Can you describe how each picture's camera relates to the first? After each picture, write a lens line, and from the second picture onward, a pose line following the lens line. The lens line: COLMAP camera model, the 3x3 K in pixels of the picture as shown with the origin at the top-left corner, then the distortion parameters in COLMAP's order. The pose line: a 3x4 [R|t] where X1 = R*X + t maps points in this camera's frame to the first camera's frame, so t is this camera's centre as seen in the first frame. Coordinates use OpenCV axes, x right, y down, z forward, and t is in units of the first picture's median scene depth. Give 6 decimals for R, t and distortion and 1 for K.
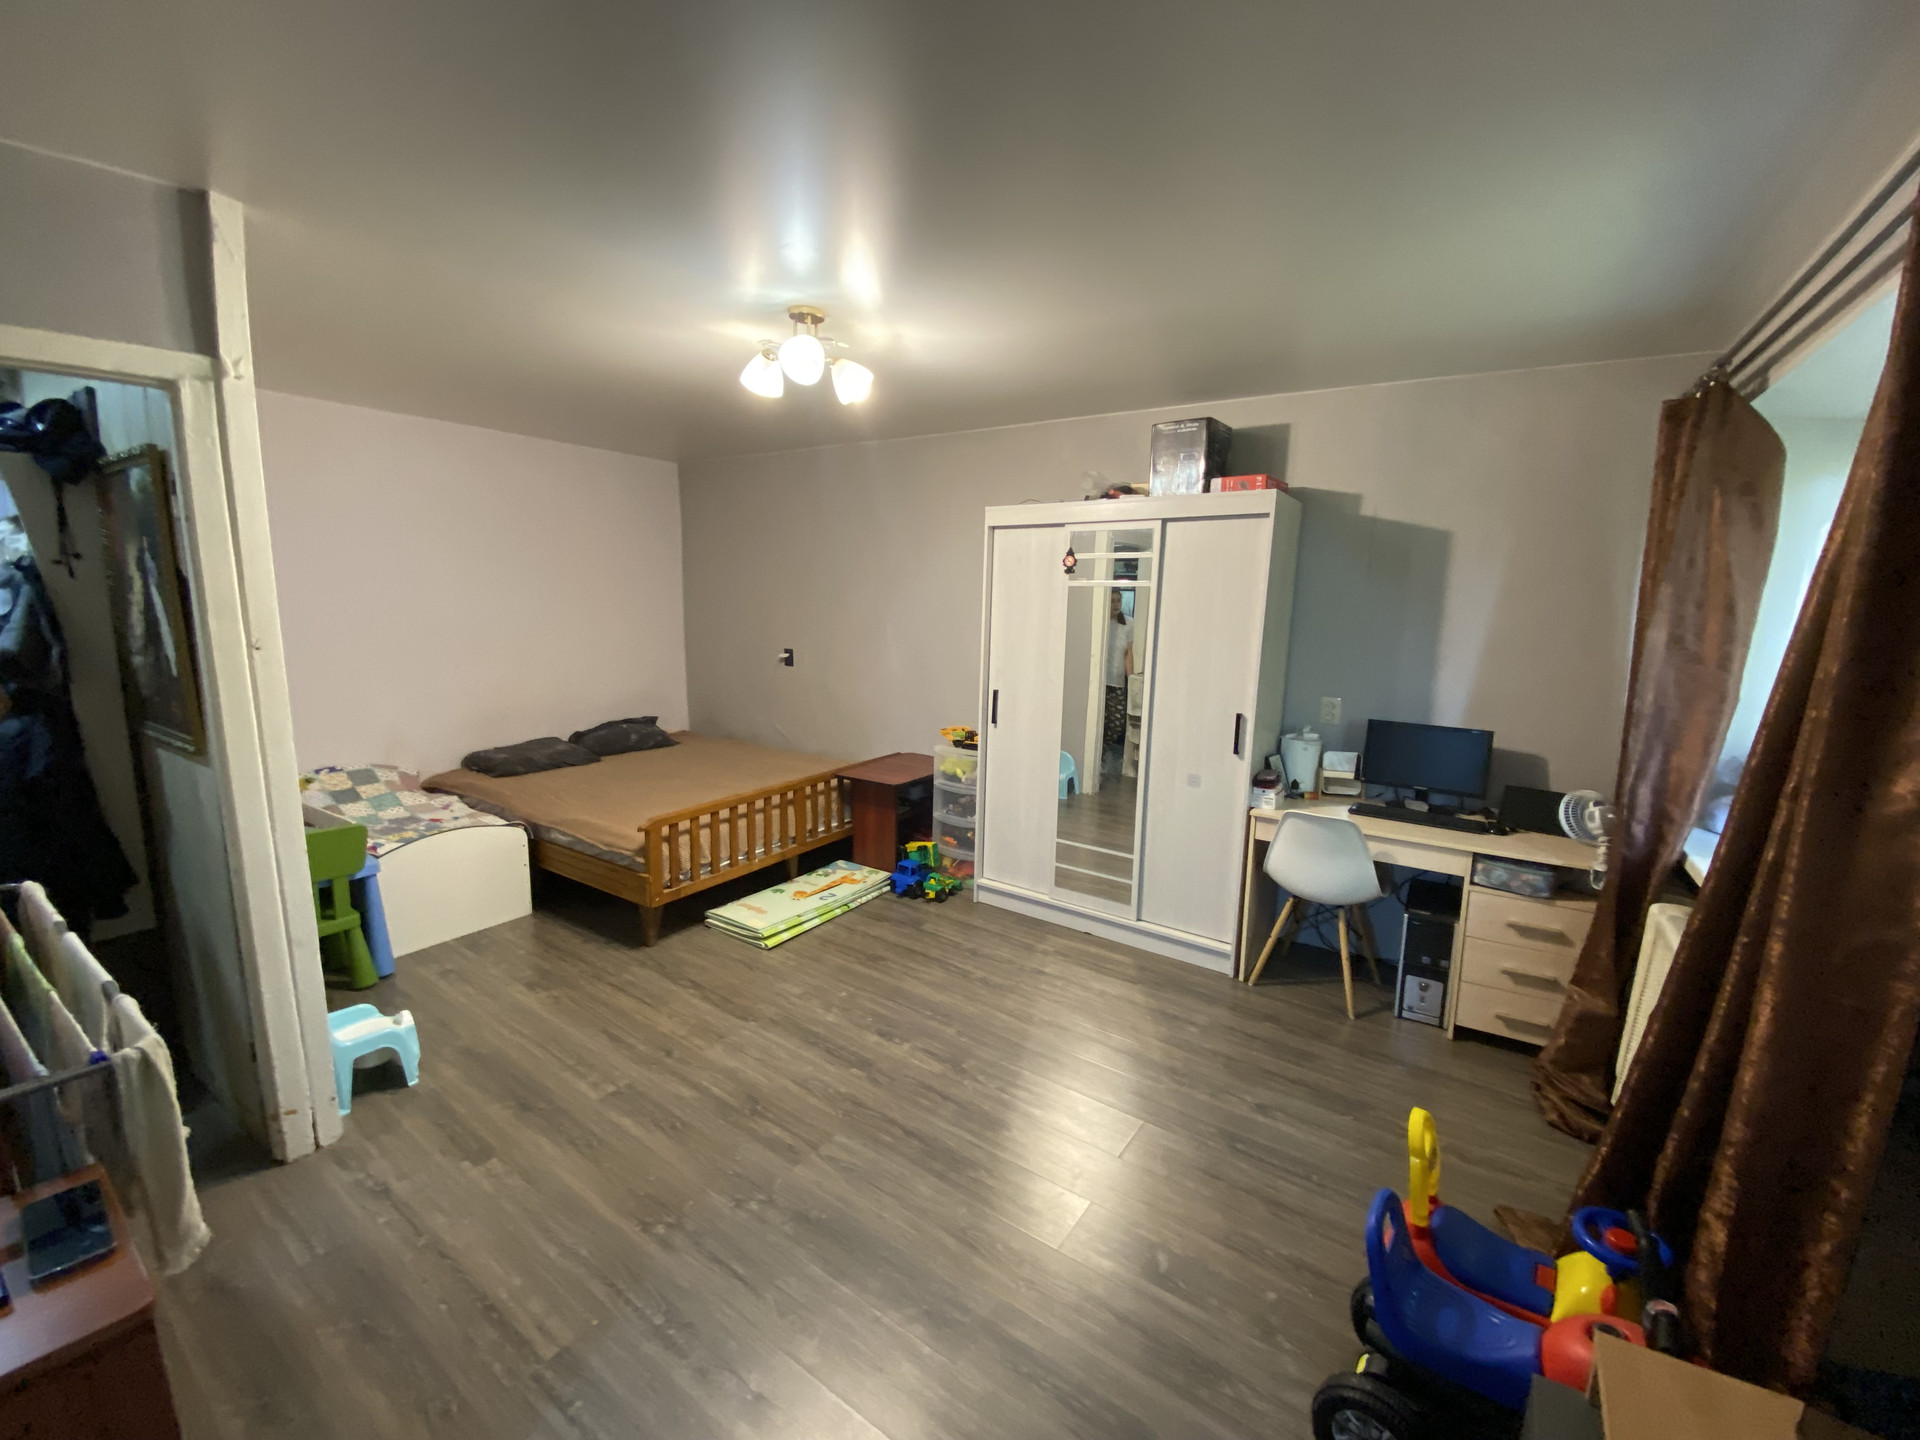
lens RADIAL K [[772.3, 0, 964.7], [0, 772.3, 723.3], [0, 0, 1]] dist [0.028370, -0.028040]
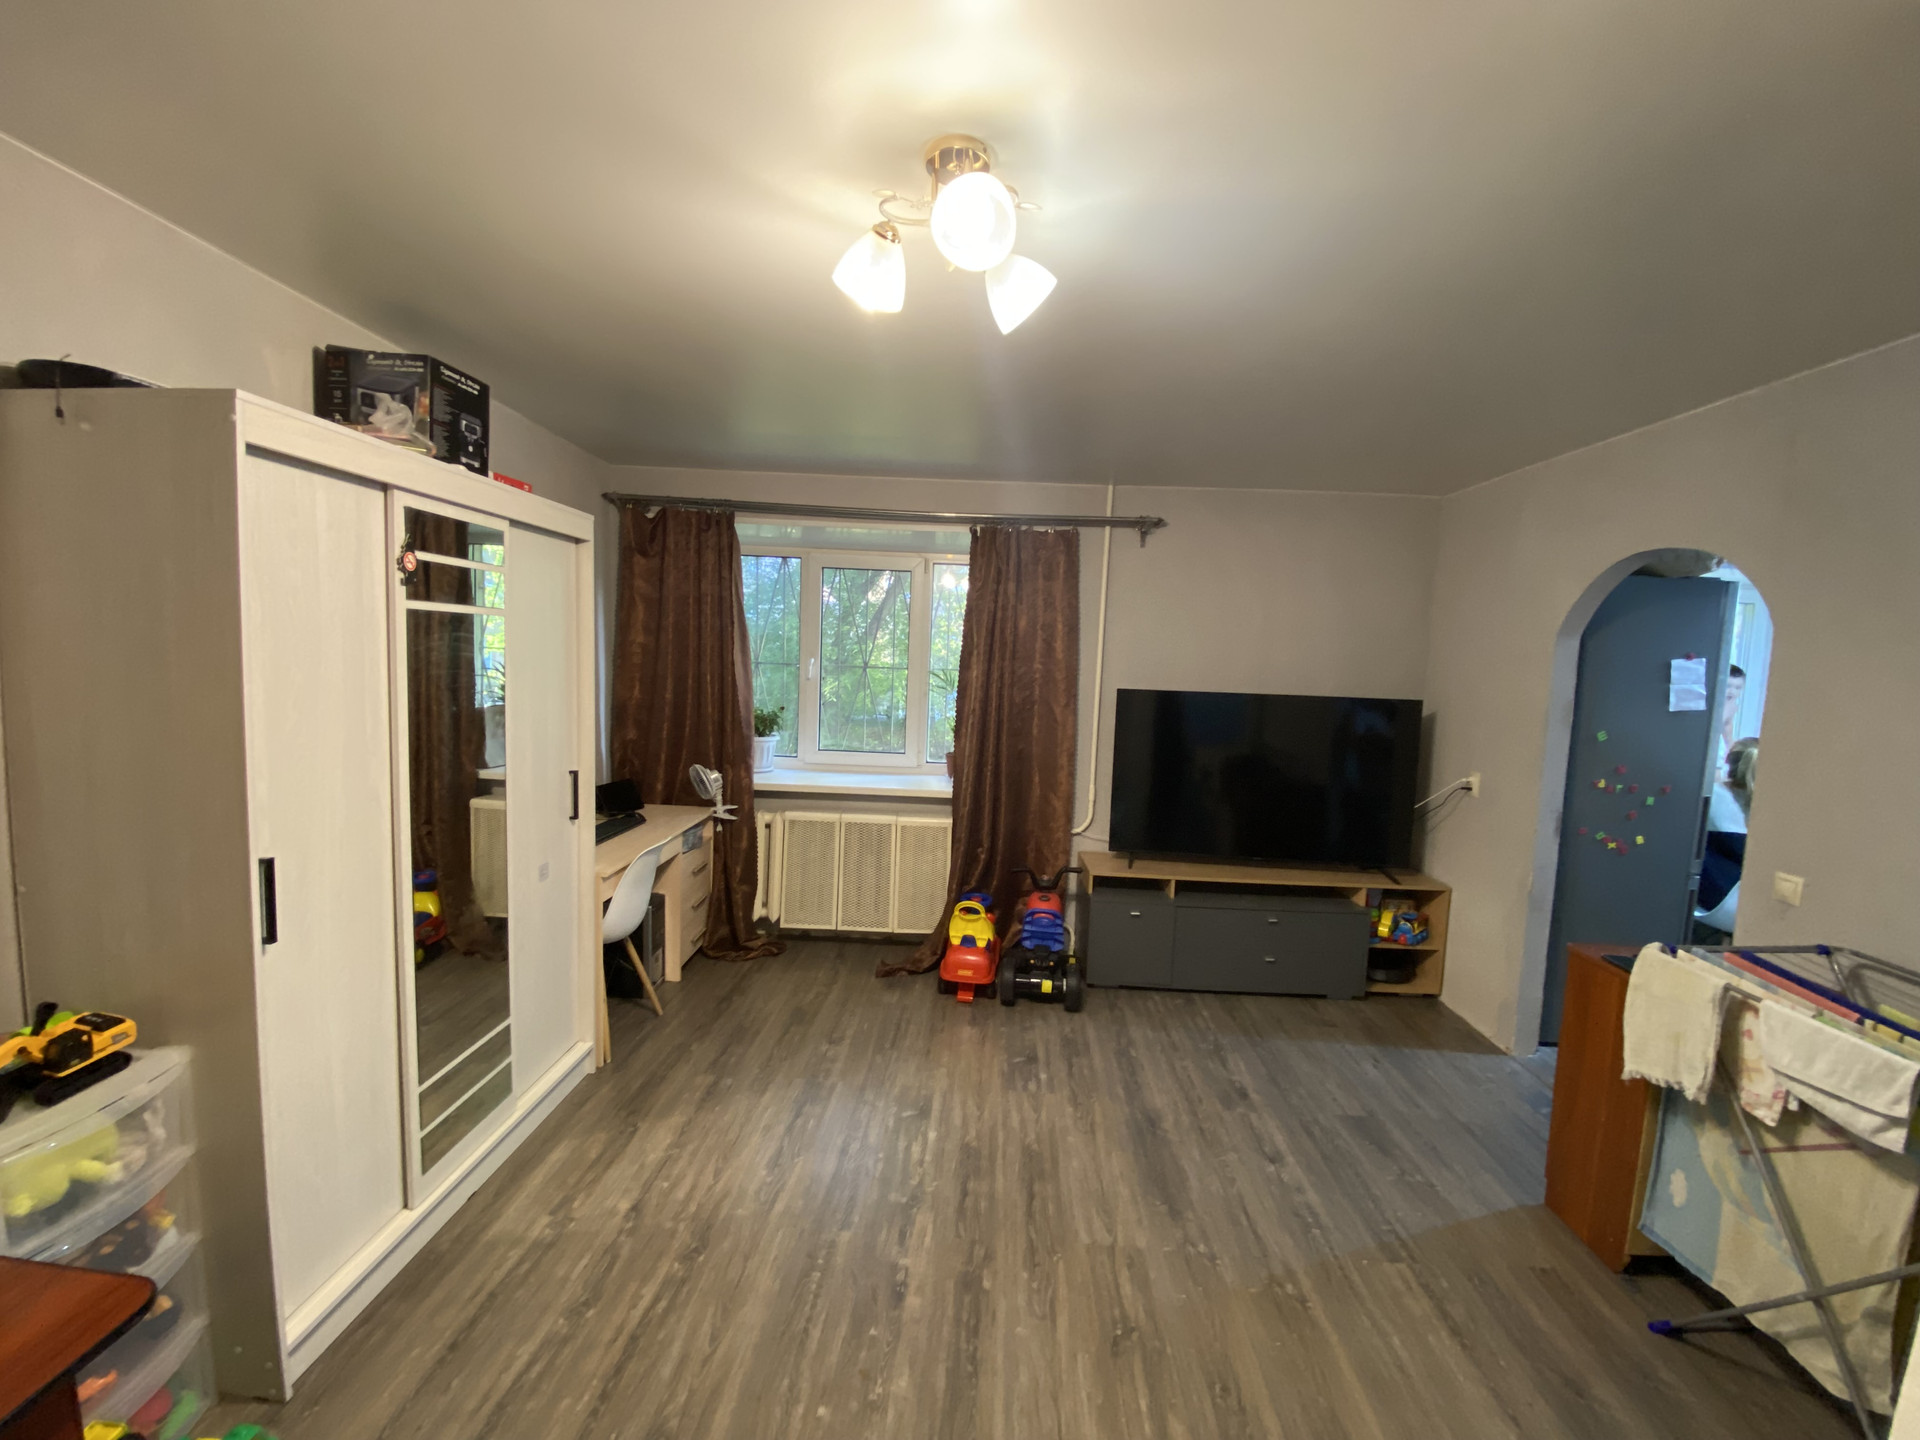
lens RADIAL K [[775.9, 0, 956.1], [0, 775.9, 719.1], [0, 0, 1]] dist [-0.000195, -0.000069]
pose [[-0.526055, -0.114117, 0.842759, -0.517983], [0.086982, 0.978540, 0.186797, -0.172300], [-0.845990, 0.171571, -0.504840, 0.972352]]
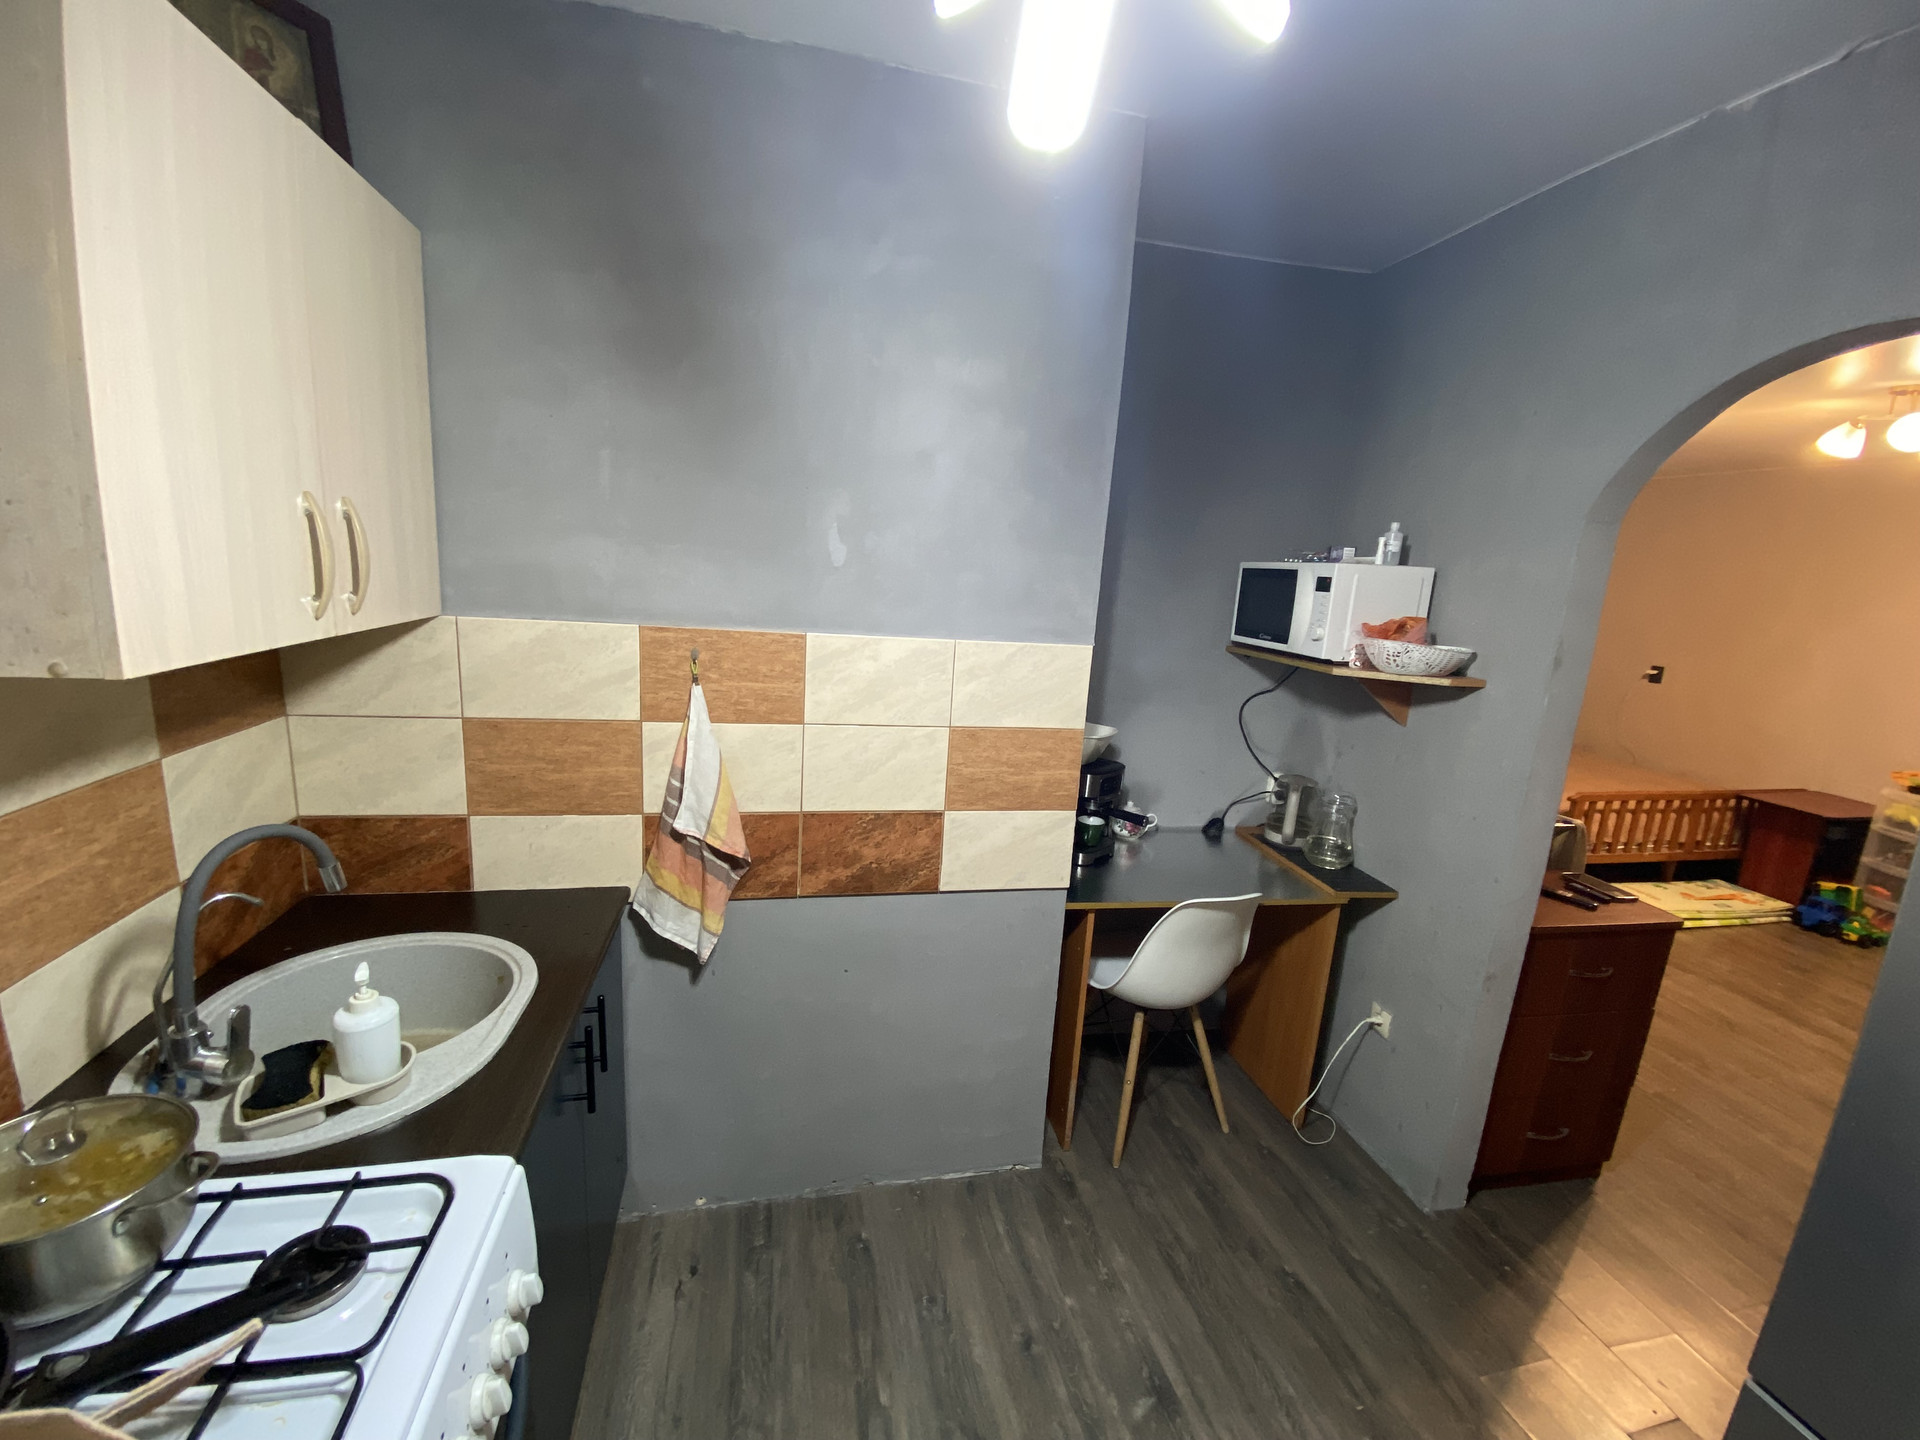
lens RADIAL K [[780.4, 0, 950.8], [0, 780.4, 720.5], [0, 0, 1]] dist [0.027463, -0.024273]
pose [[0.717851, 0.160398, -0.677468, -0.275740], [-0.161696, 0.984900, 0.061852, 0.088385], [0.677159, 0.065143, 0.732947, -0.558183]]
